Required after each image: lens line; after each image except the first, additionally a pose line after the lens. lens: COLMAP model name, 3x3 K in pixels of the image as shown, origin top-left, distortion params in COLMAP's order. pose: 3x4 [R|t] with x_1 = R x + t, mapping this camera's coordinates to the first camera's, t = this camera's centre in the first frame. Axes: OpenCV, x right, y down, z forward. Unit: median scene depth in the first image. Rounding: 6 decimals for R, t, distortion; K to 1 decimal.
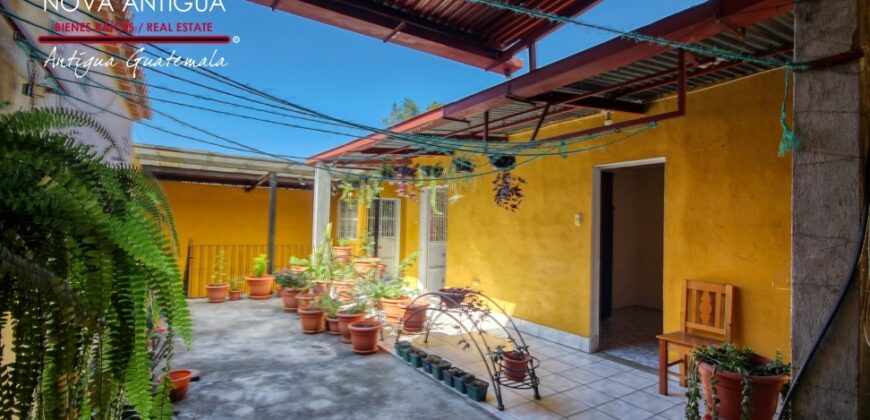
lens RADIAL K [[402.2, 0, 439.3], [0, 402.2, 214.5], [0, 0, 1]] dist [0.000077, -0.000662]
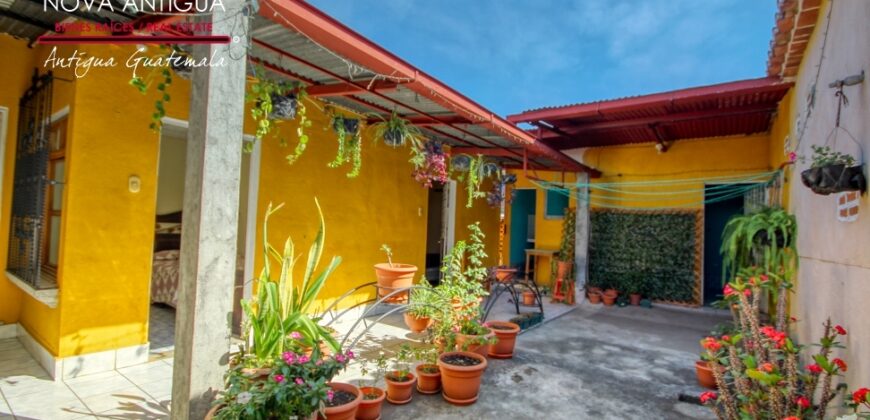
lens RADIAL K [[402.2, 0, 439.3], [0, 402.2, 214.5], [0, 0, 1]] dist [0.000077, -0.000662]
pose [[-0.348354, -0.009449, 0.937315, -1.240091], [-0.080032, 0.996598, -0.019697, 0.059185], [-0.933940, -0.081876, -0.347925, 1.836770]]
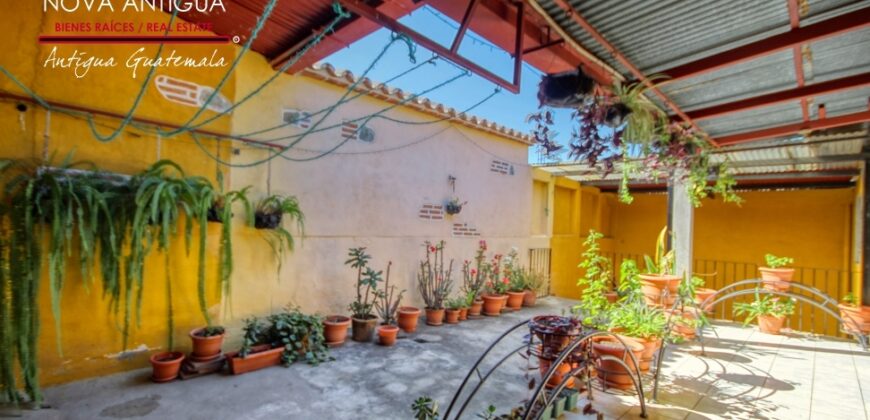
lens RADIAL K [[402.2, 0, 439.3], [0, 402.2, 214.5], [0, 0, 1]] dist [0.000077, -0.000662]
pose [[0.214385, -0.038931, -0.975973, 0.663683], [-0.004994, 0.999149, -0.040952, 0.054548], [0.976736, 0.013654, 0.214008, 0.758302]]
